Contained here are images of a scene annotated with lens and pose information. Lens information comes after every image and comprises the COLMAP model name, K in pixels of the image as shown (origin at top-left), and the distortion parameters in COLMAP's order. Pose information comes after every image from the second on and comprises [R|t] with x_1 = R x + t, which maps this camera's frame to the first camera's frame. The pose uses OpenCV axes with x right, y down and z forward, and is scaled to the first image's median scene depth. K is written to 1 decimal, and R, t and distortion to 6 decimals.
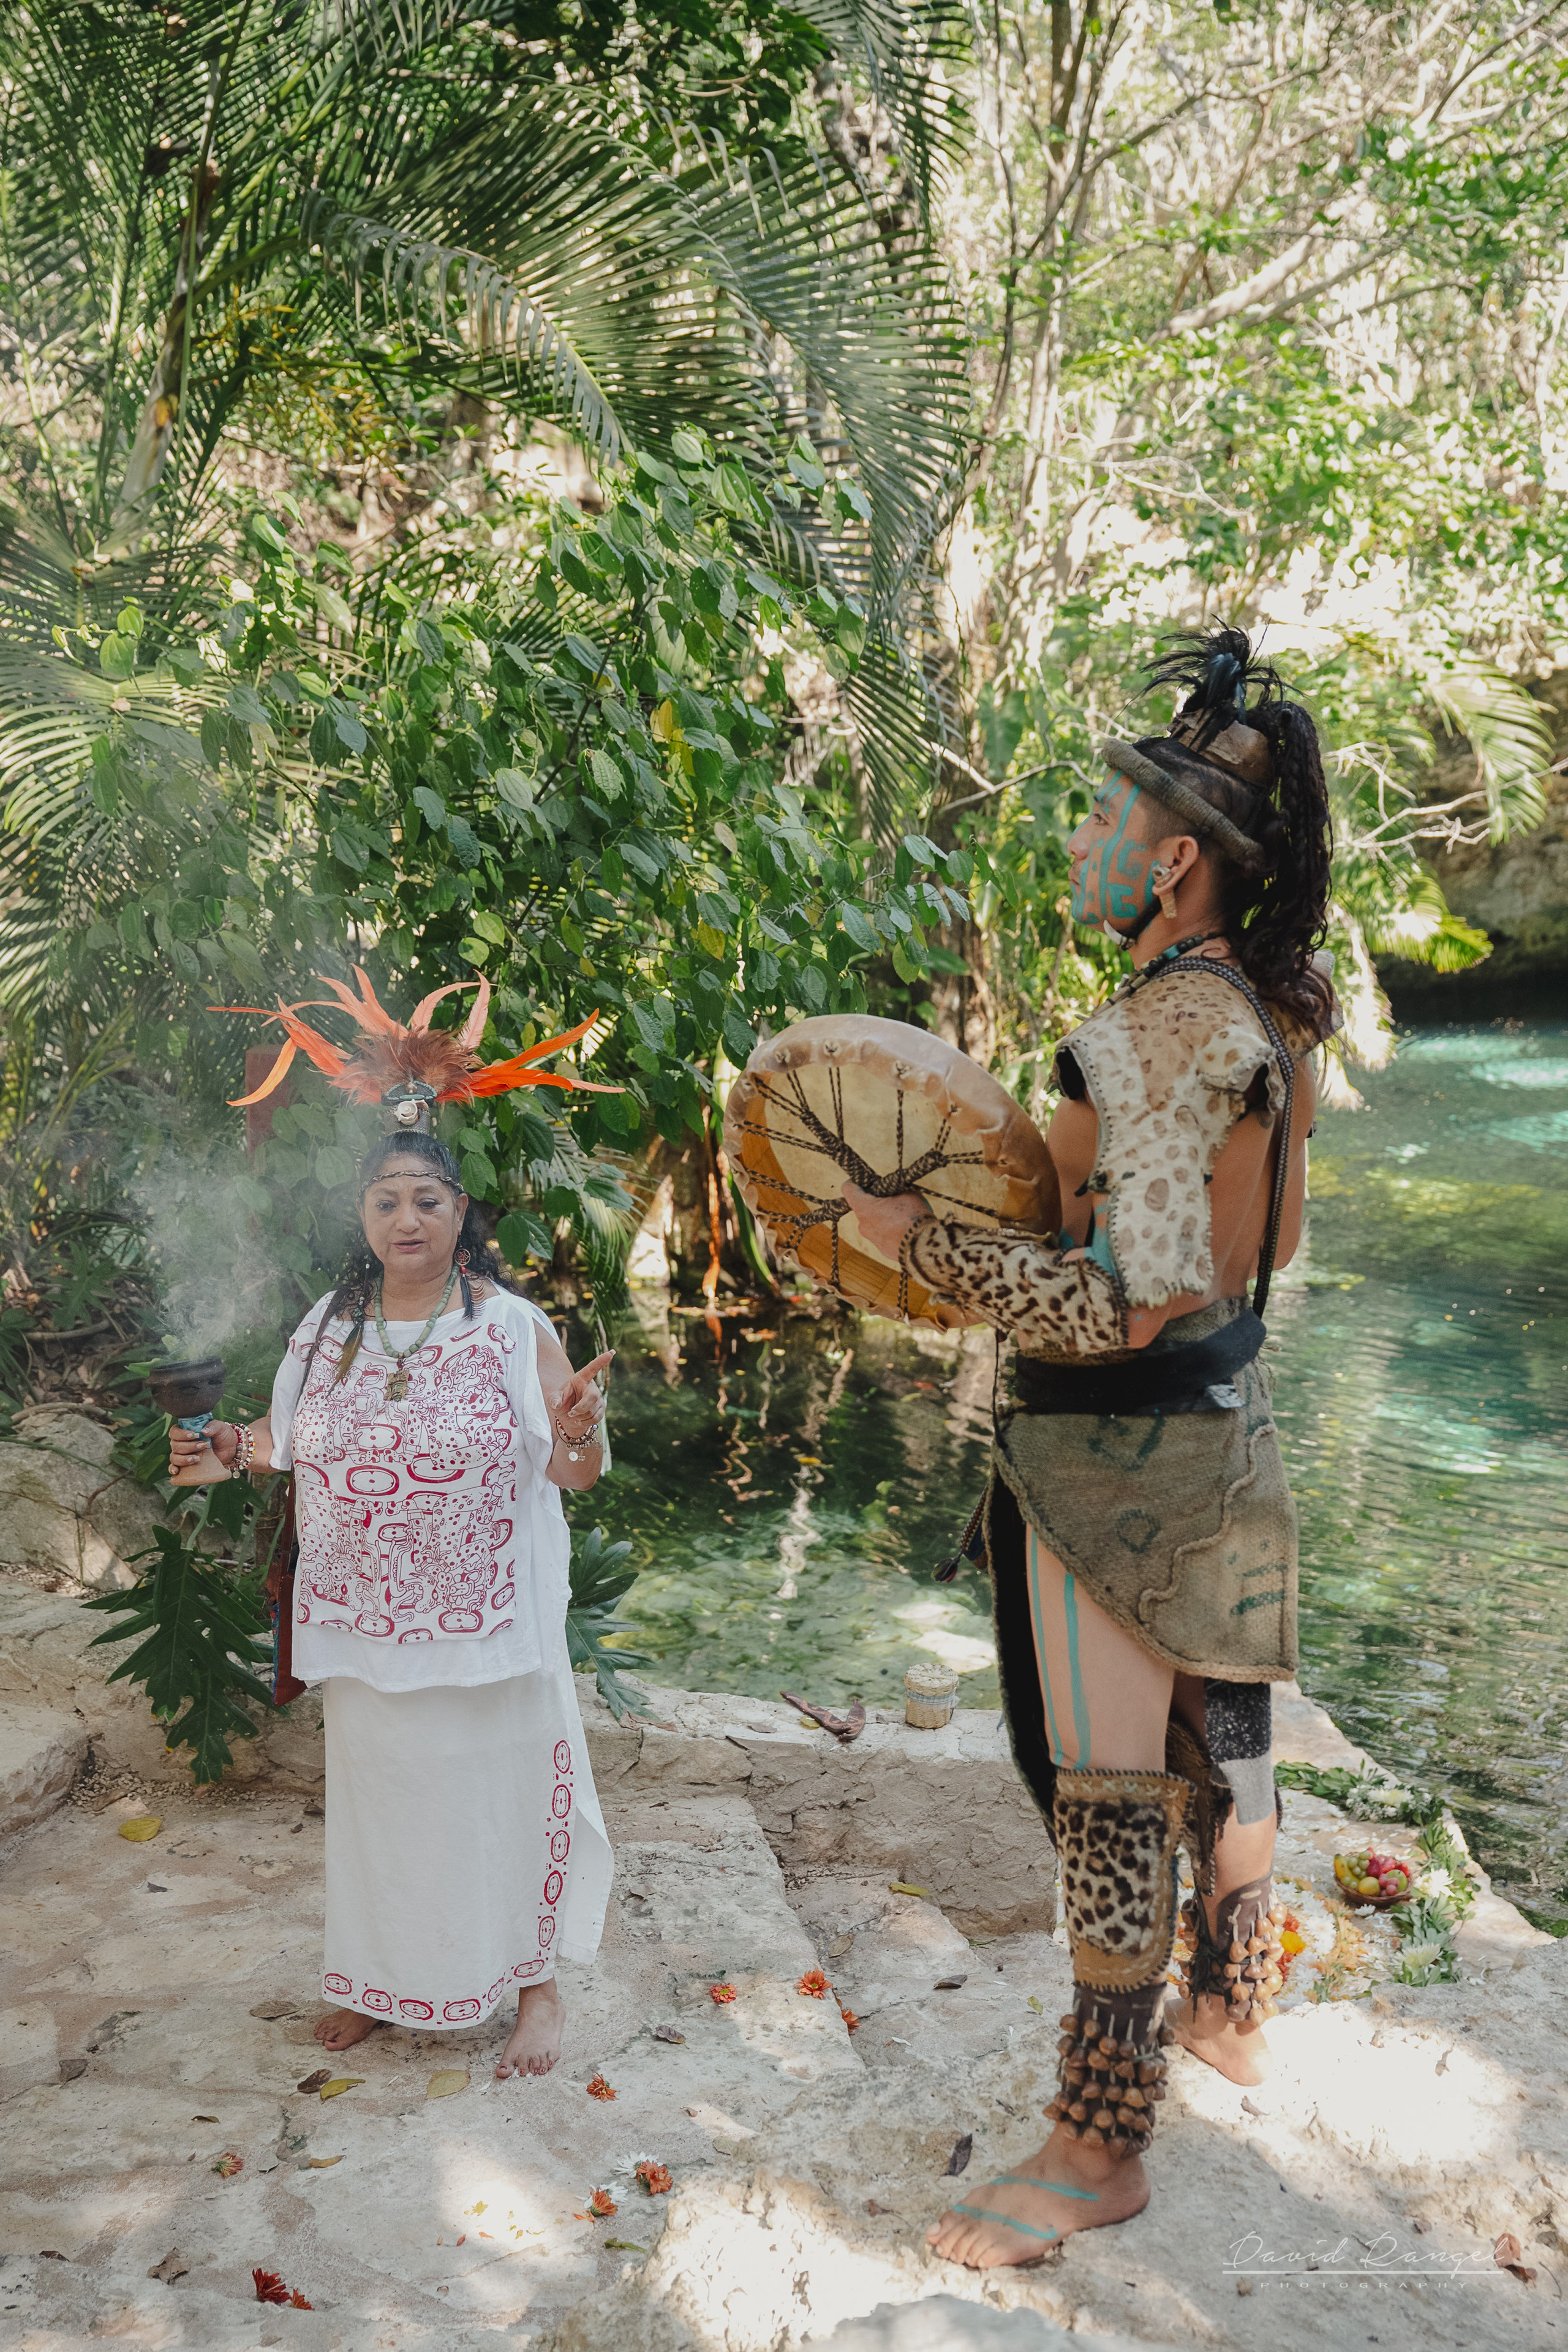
lens RADIAL K [[2640.6, 0, 790.8], [0, 2640.6, 1188.2], [0, 0, 1]] dist [0.098067, 0.000000]
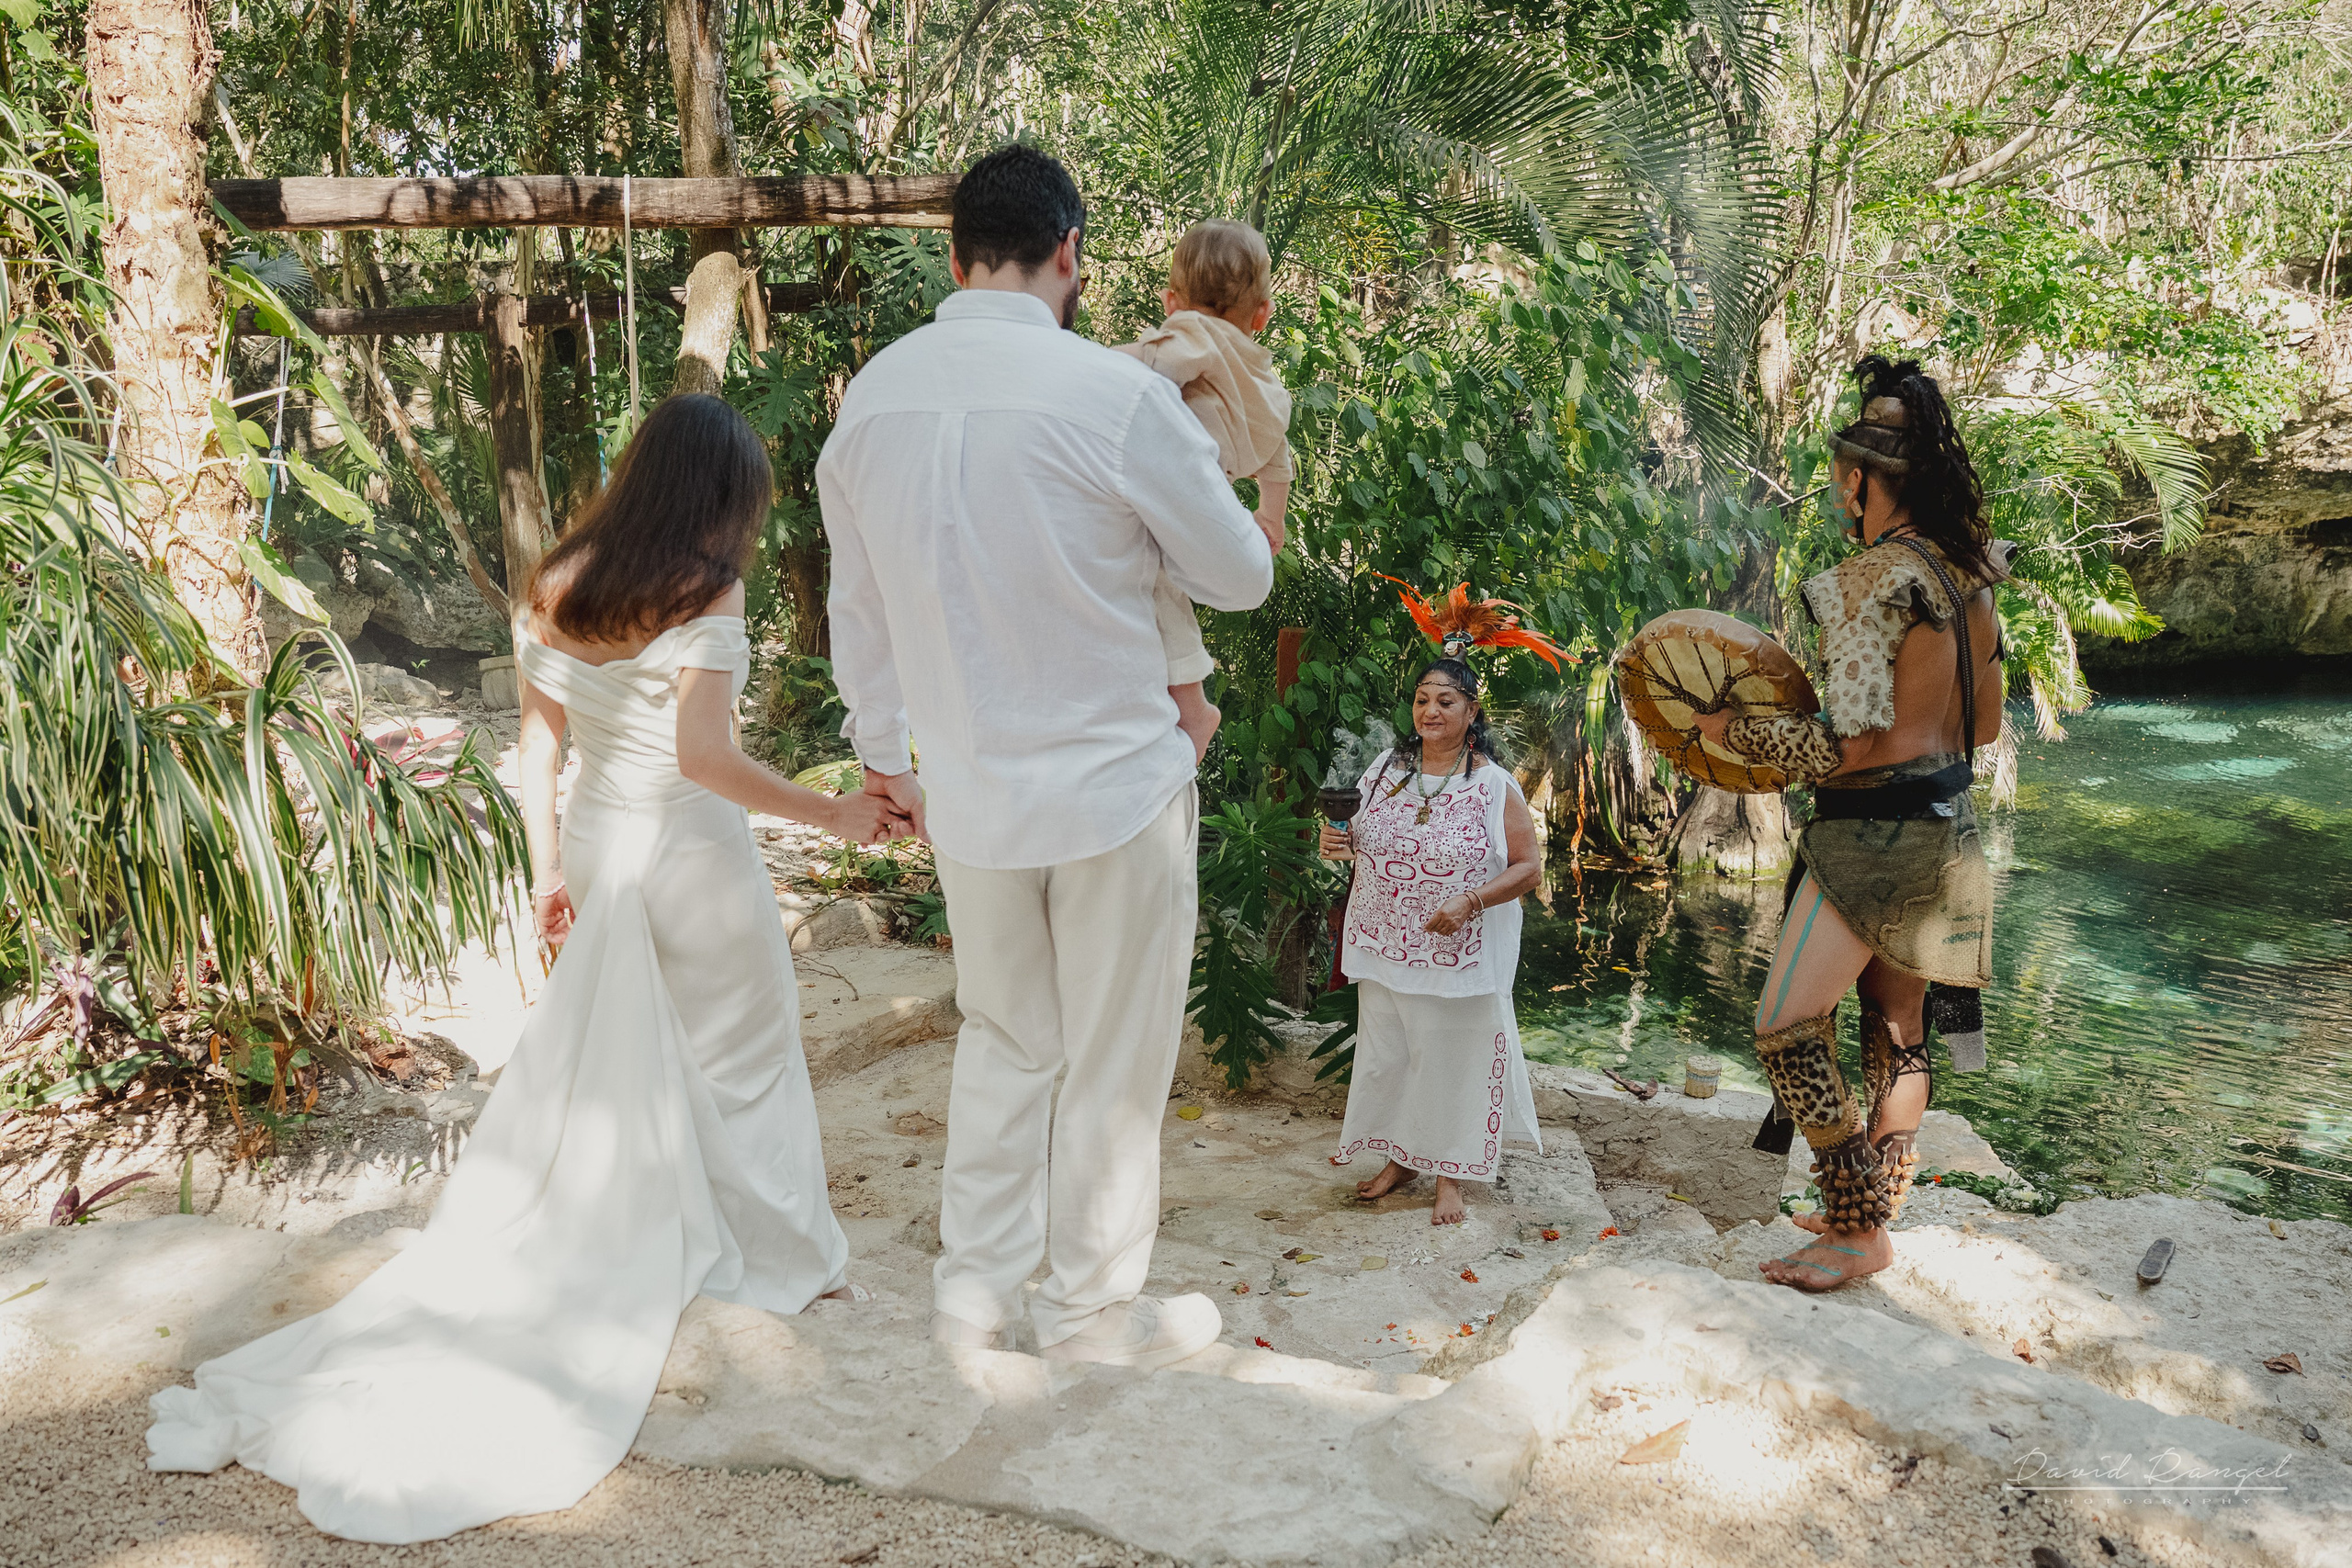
lens RADIAL K [[1873.7, 0, 1161.9], [0, 1873.7, 806.9], [0, 0, 1]] dist [-0.112169, 0.027642]
pose [[0.966779, 0.053892, -0.249869, 0.004919], [-0.052421, 0.998546, 0.012543, 0.019565], [0.250181, 0.000972, 0.968198, -0.043831]]
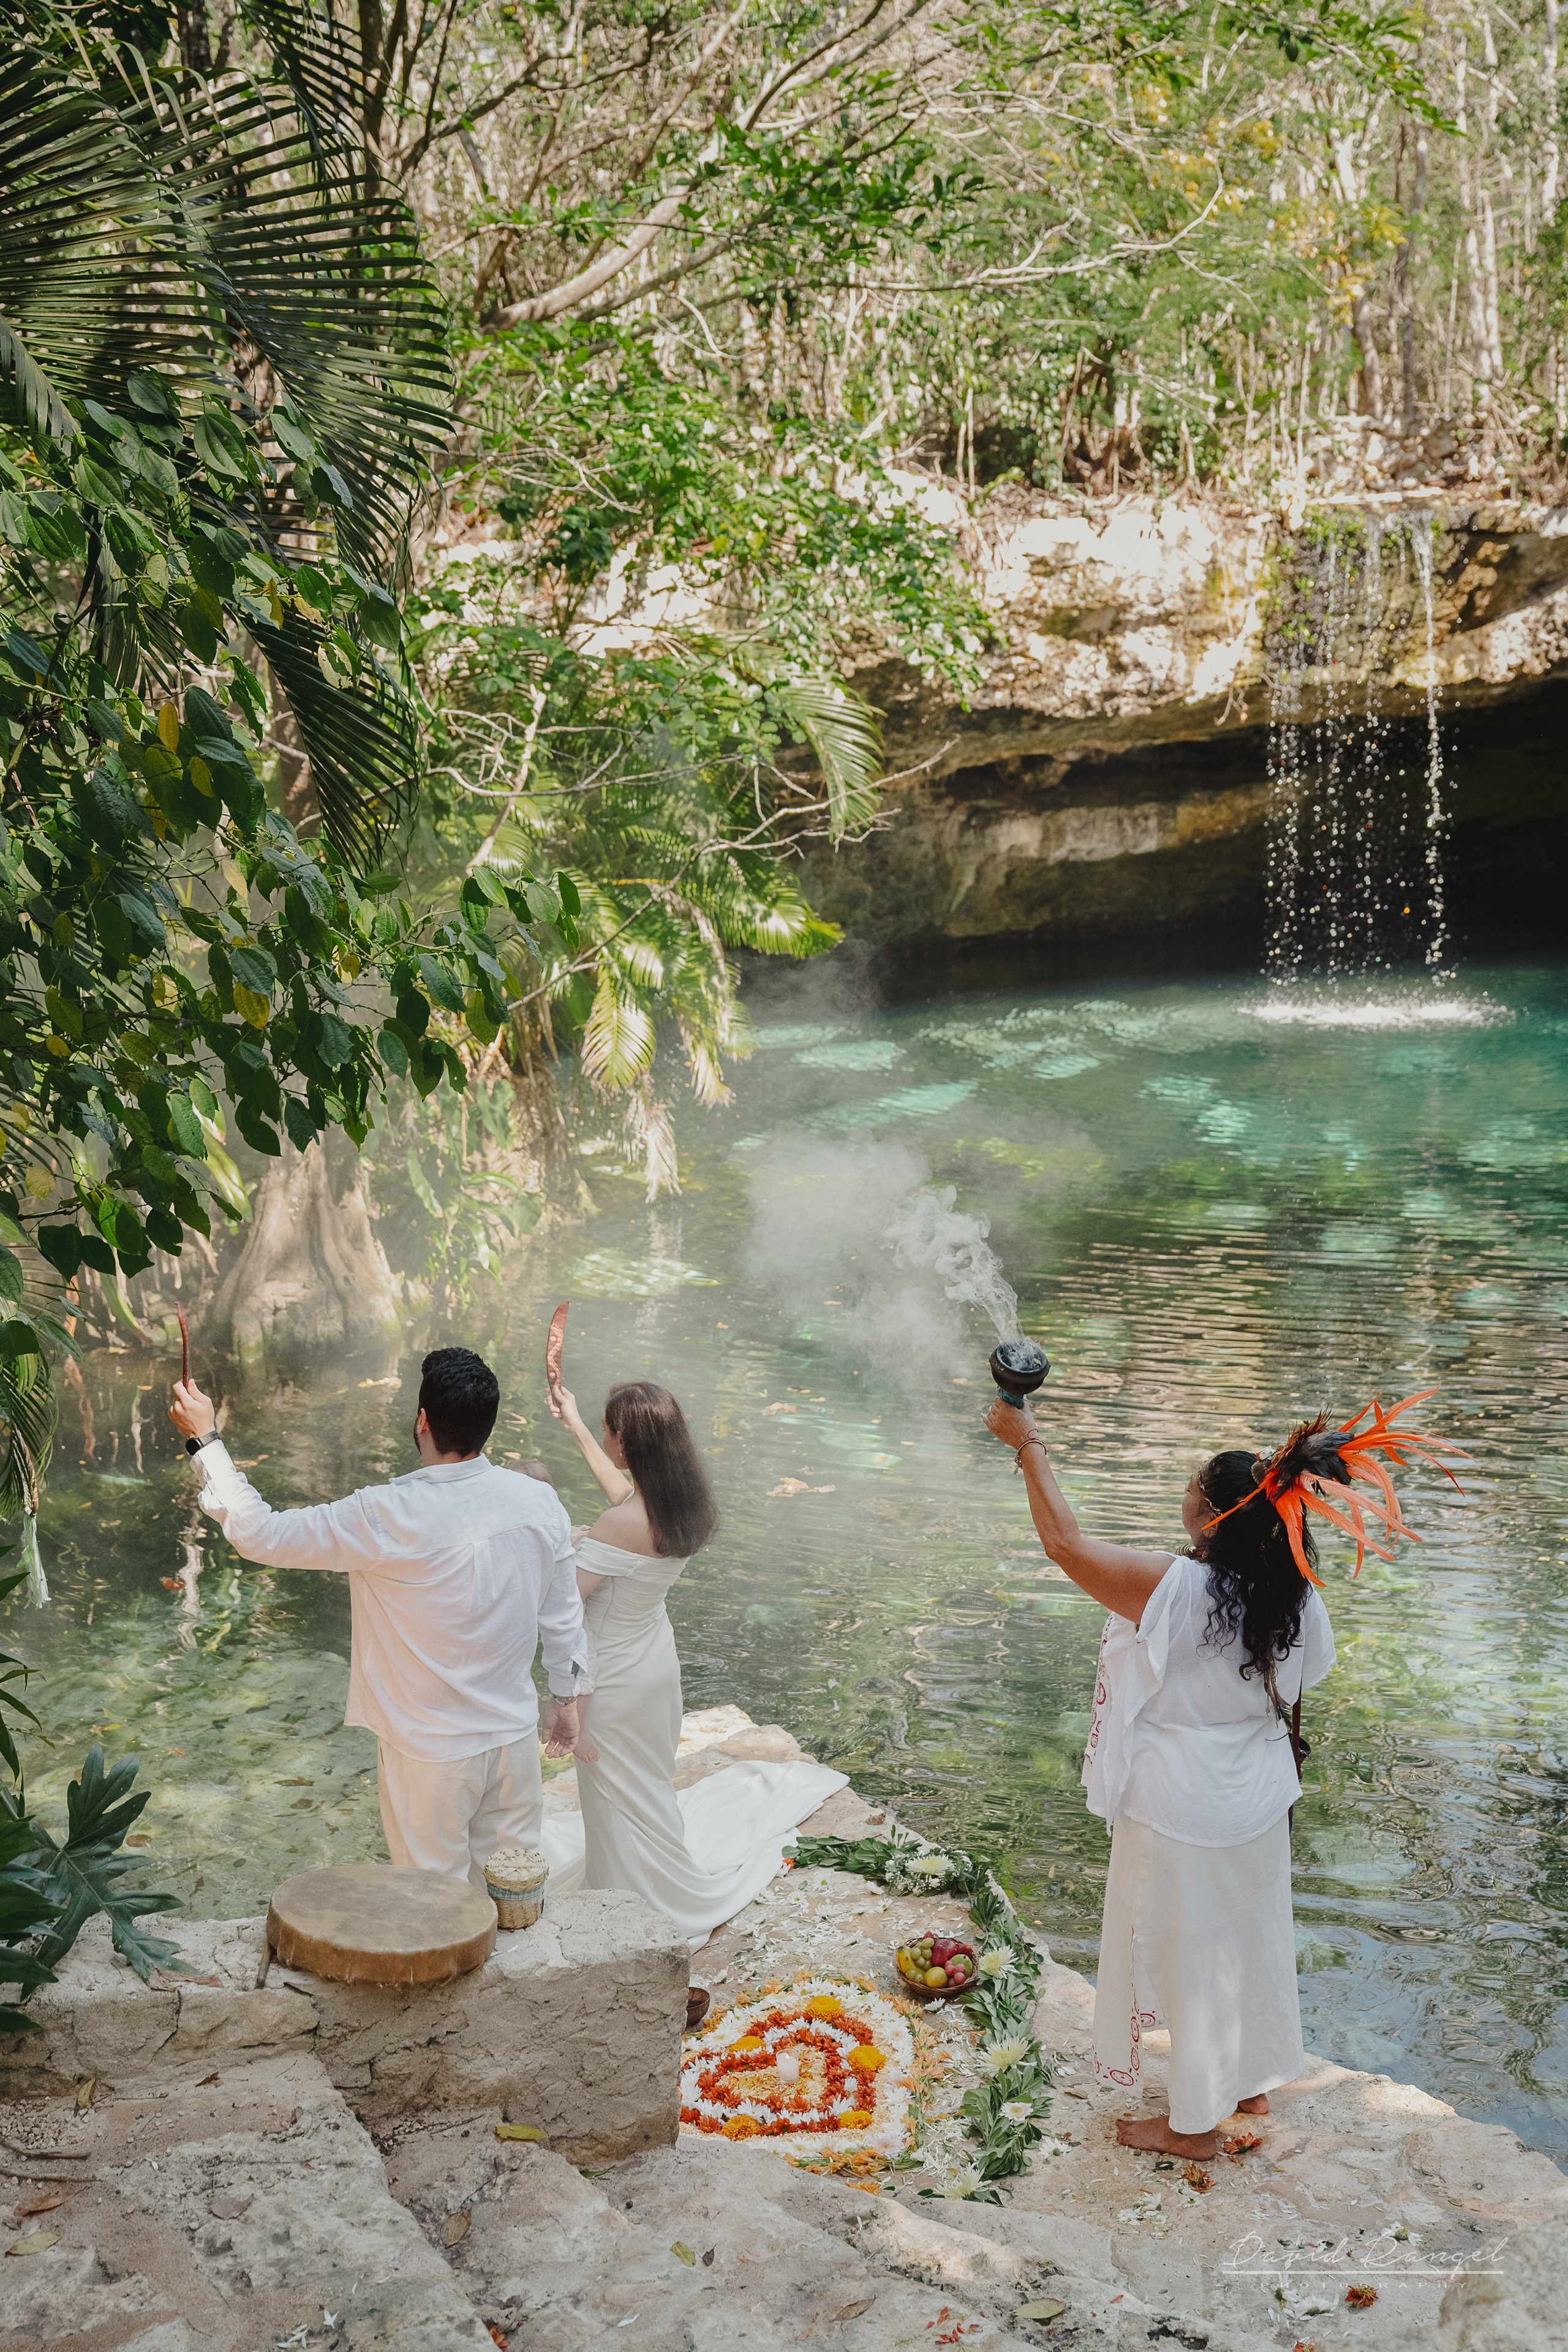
lens RADIAL K [[2538.9, 0, 780.8], [0, 2538.9, 1193.7], [0, 0, 1]] dist [0.015957, 0.000000]
pose [[0.961790, -0.065270, 0.265894, -0.031886], [0.062616, 0.997867, 0.018458, -0.018573], [-0.266532, -0.001103, 0.963825, 0.094061]]
